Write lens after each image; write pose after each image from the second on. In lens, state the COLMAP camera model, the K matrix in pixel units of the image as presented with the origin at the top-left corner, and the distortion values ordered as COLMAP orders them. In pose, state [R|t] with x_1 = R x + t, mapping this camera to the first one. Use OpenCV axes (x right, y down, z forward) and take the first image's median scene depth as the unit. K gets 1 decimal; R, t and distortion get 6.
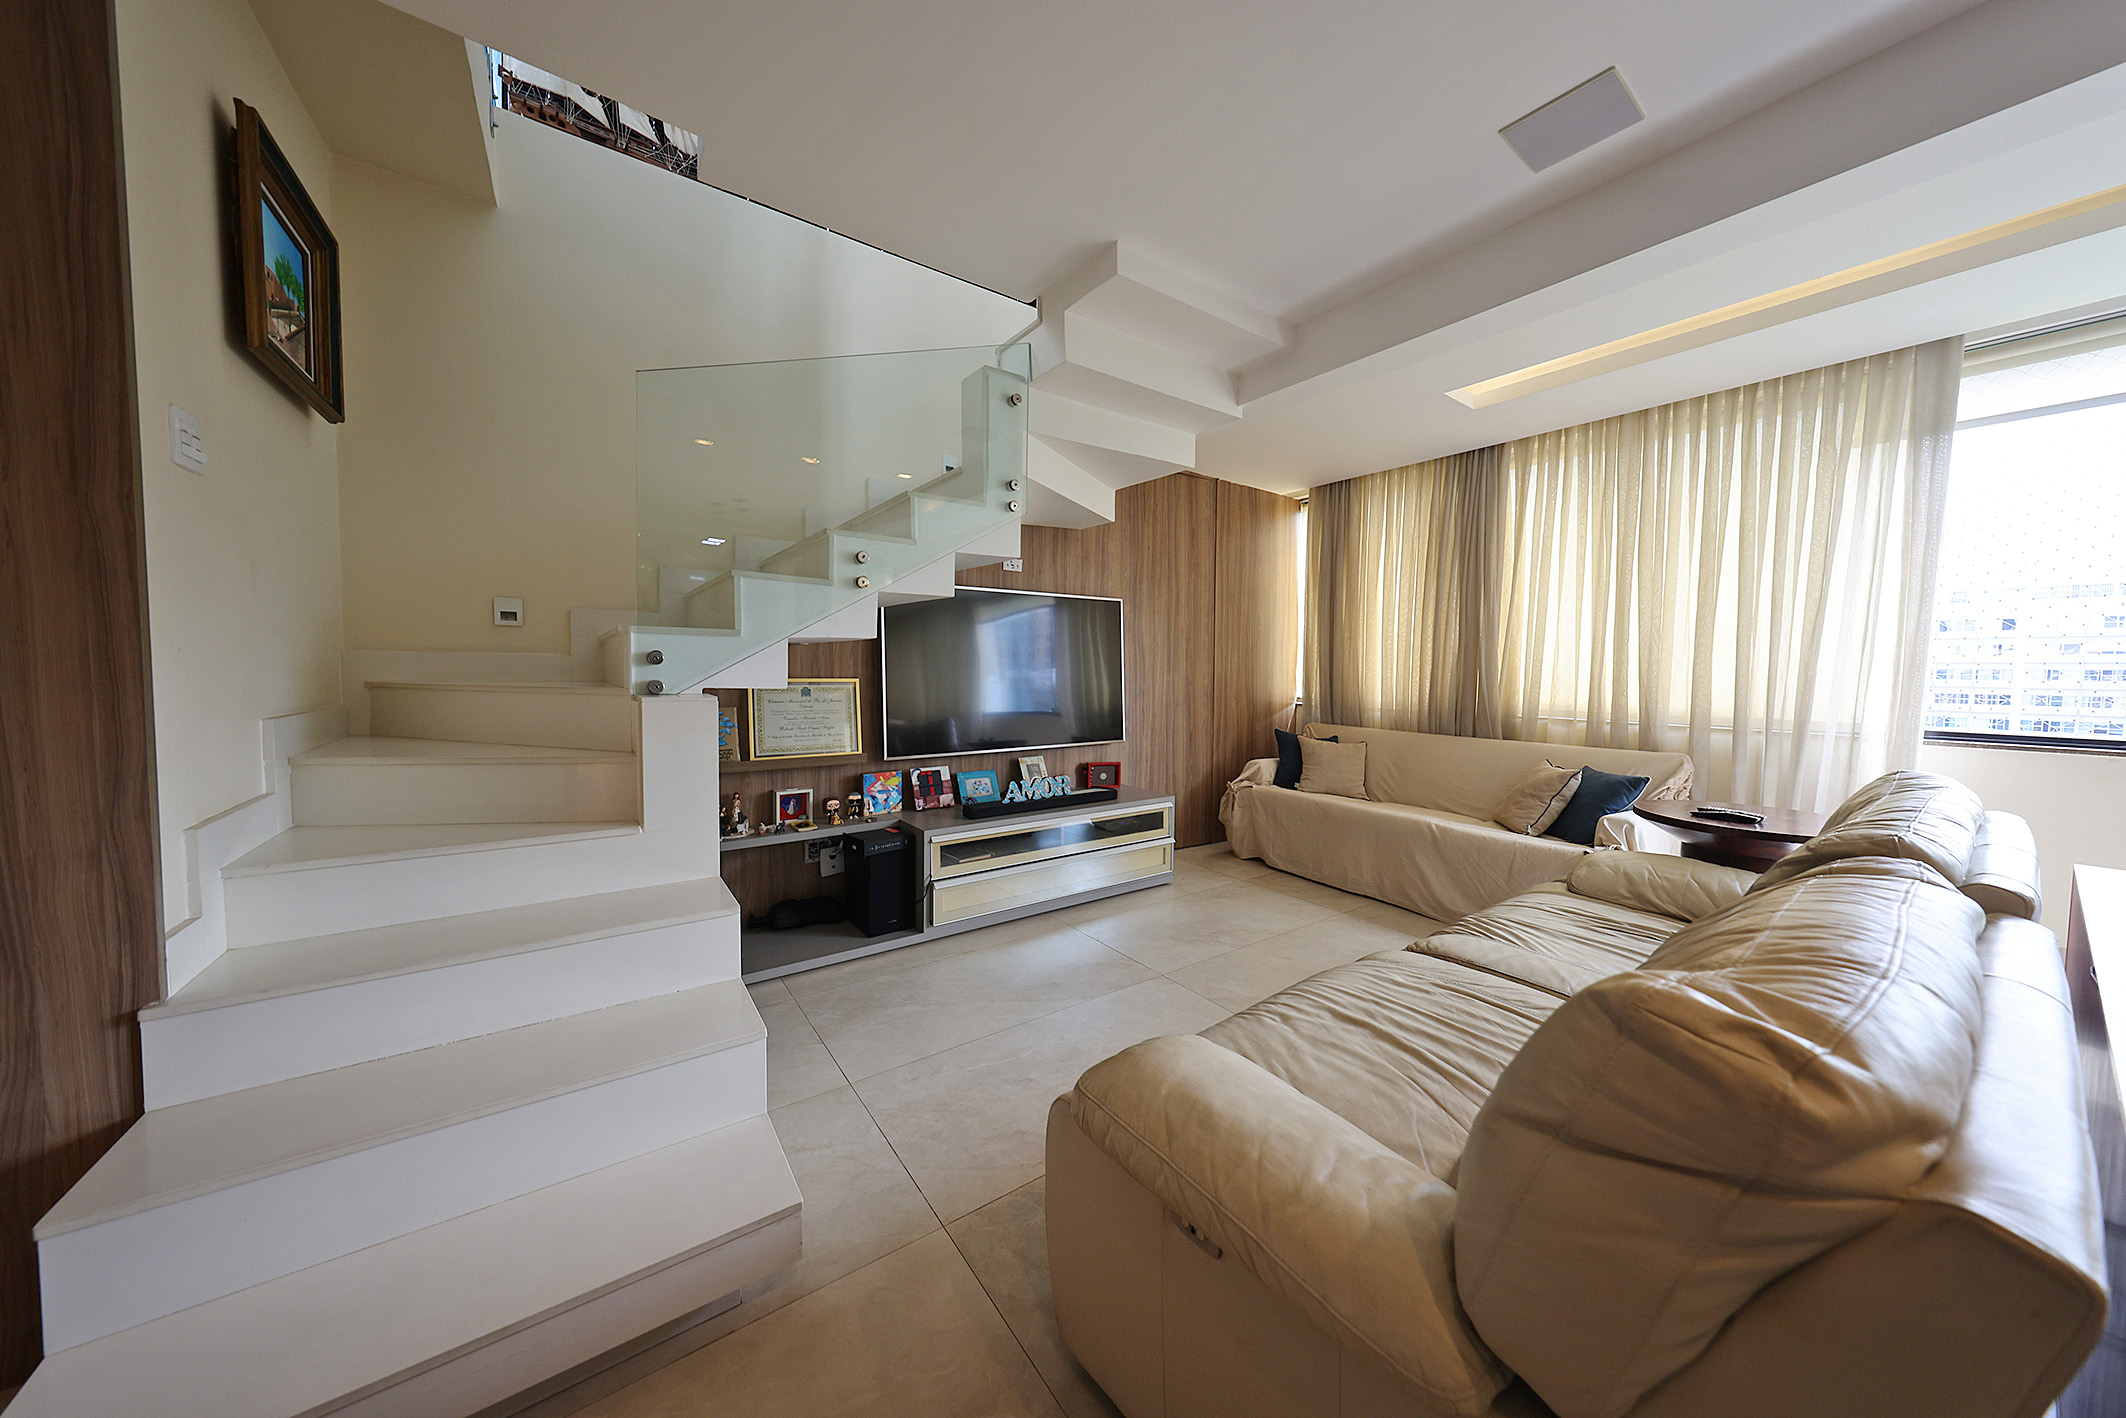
lens RADIAL K [[683.6, 0, 1056.2], [0, 683.6, 703.1], [0, 0, 1]] dist [0.000920, -0.000021]
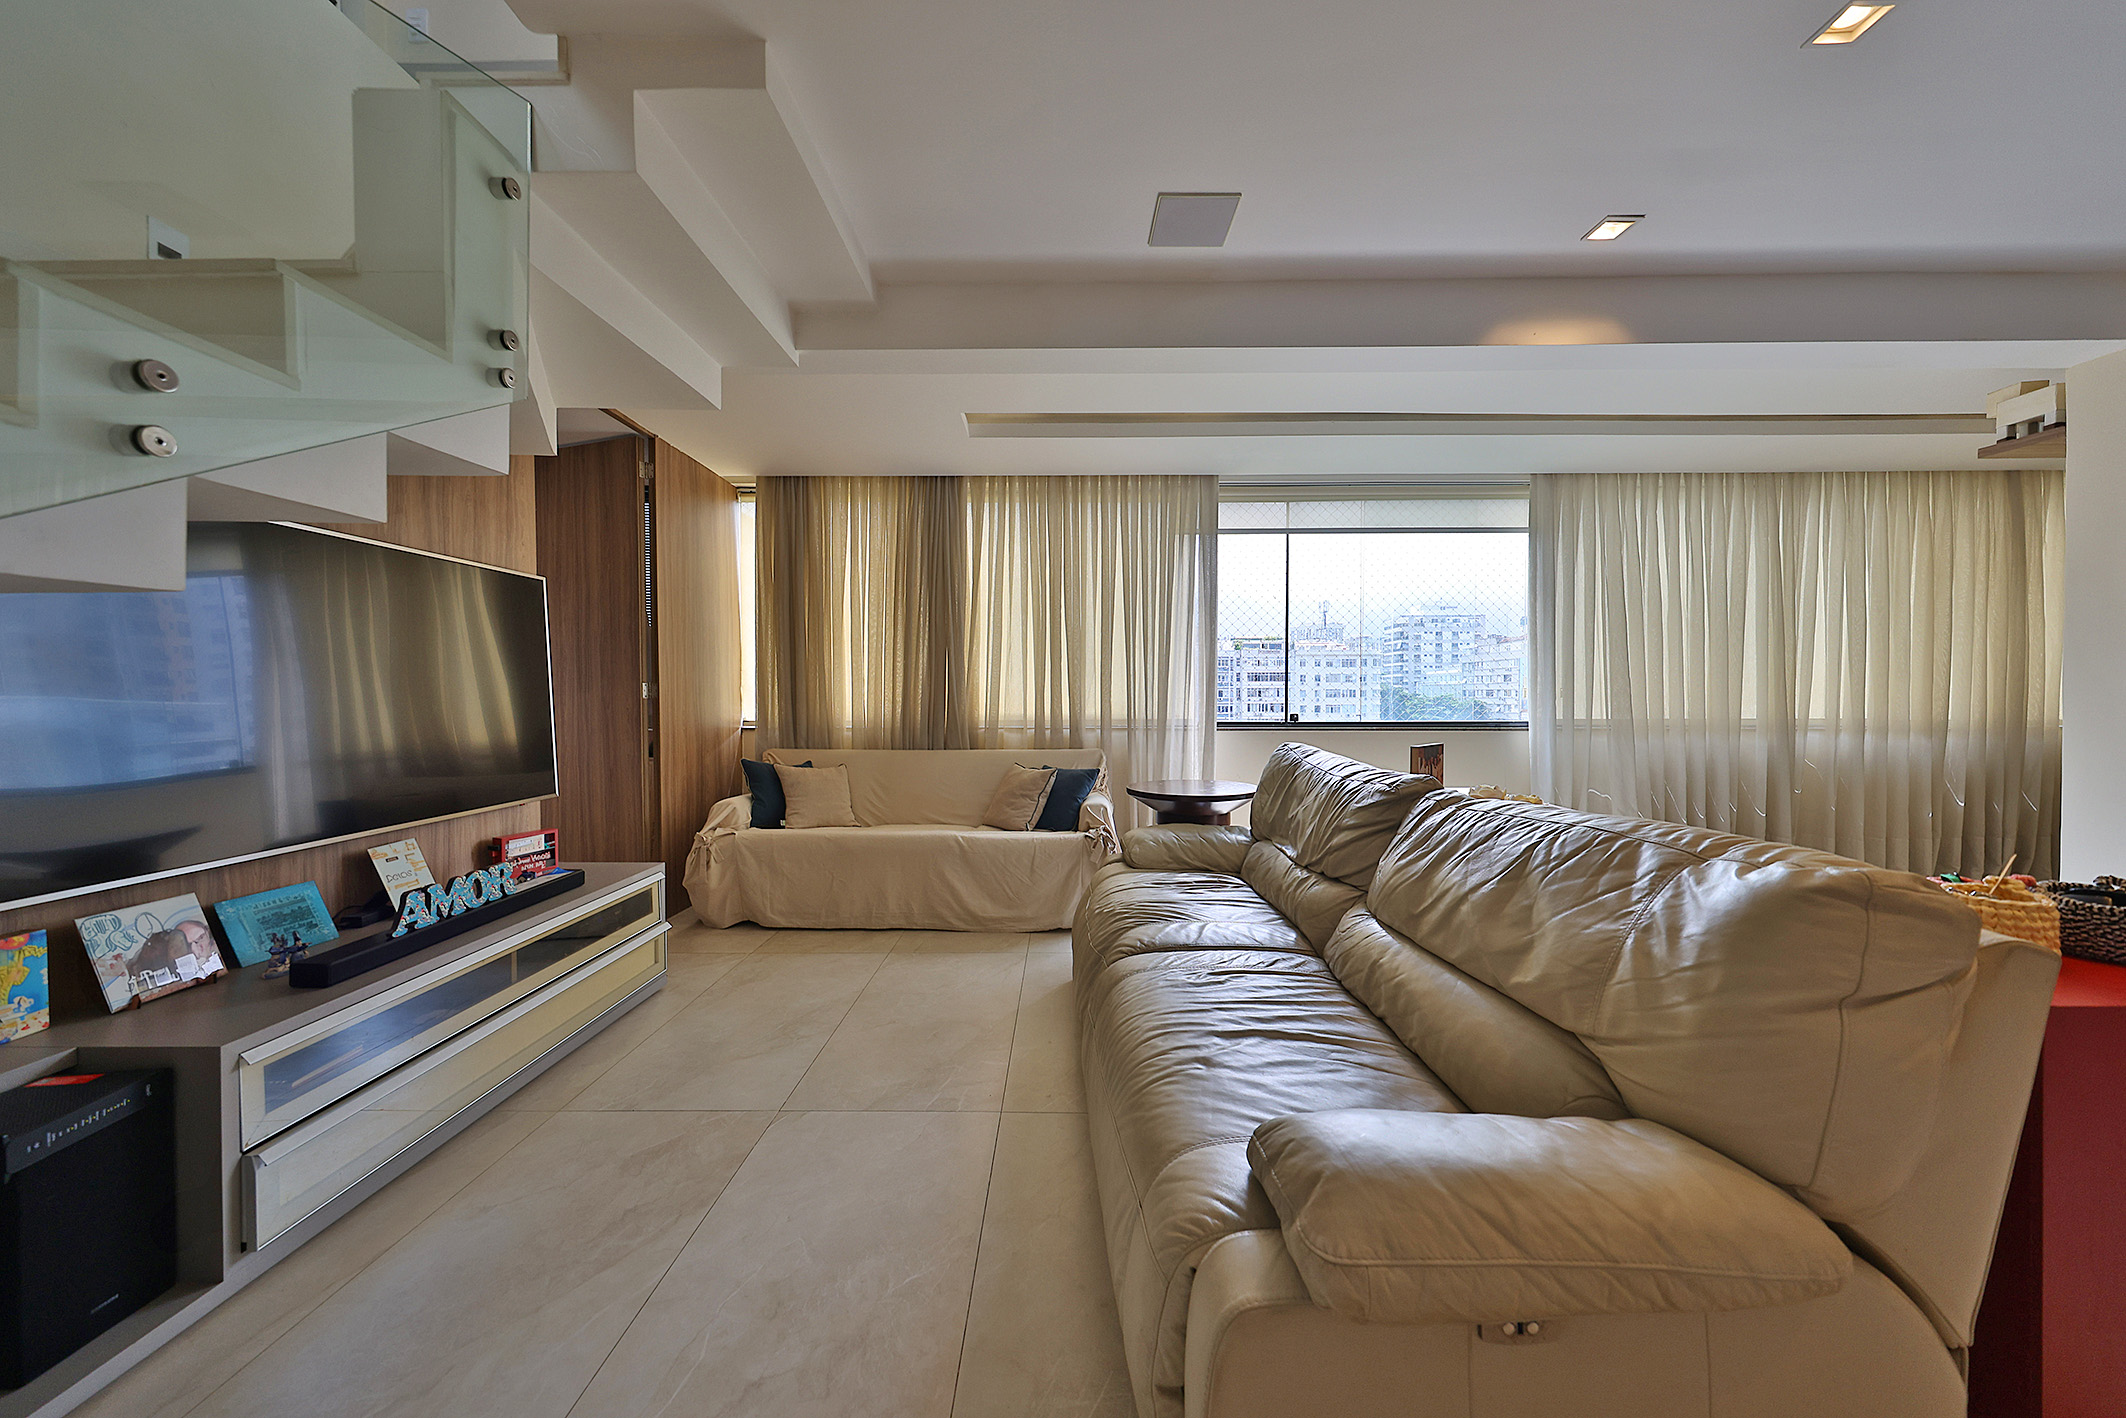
lens RADIAL K [[724.9, 0, 1062.3], [0, 724.9, 701.9], [0, 0, 1]] dist [0.001626, -0.000071]
pose [[0.581402, -0.020159, 0.813366, -0.213530], [0.051389, 0.998607, -0.011983, -0.000392], [-0.811992, 0.048765, 0.581628, 0.236878]]
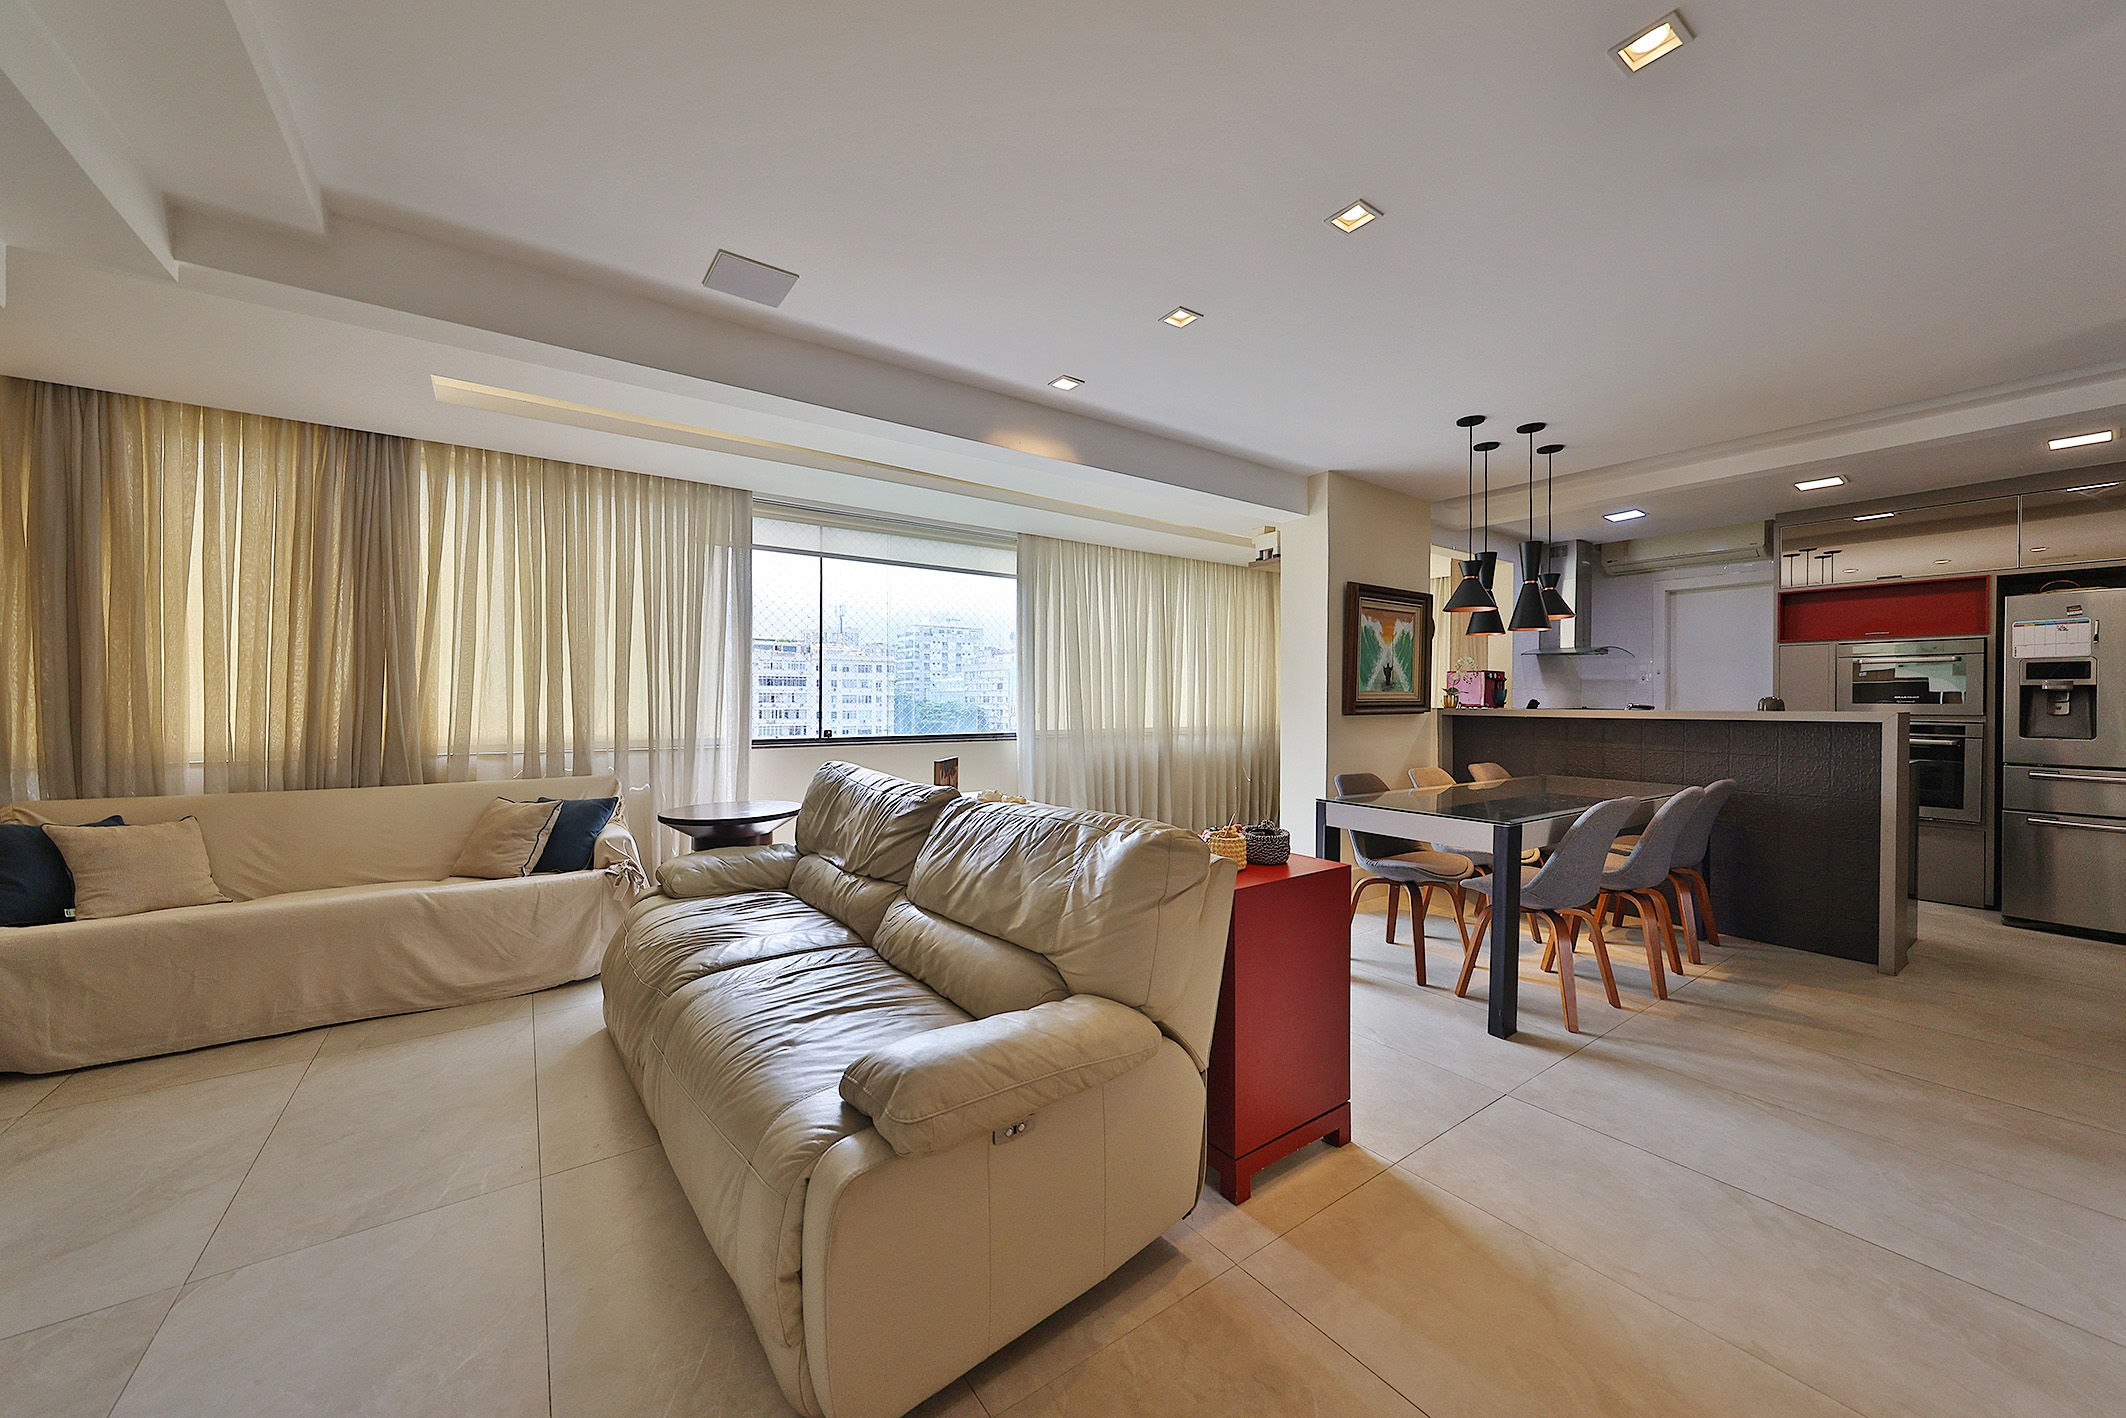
lens RADIAL K [[754.5, 0, 1063.0], [0, 754.5, 709.0], [0, 0, 1]] dist [-0.001811, -0.000296]
pose [[-0.012605, -0.022016, 0.999678, -0.332659], [0.050915, 0.998447, 0.022631, -0.023274], [-0.998623, 0.051184, -0.011465, 0.230939]]
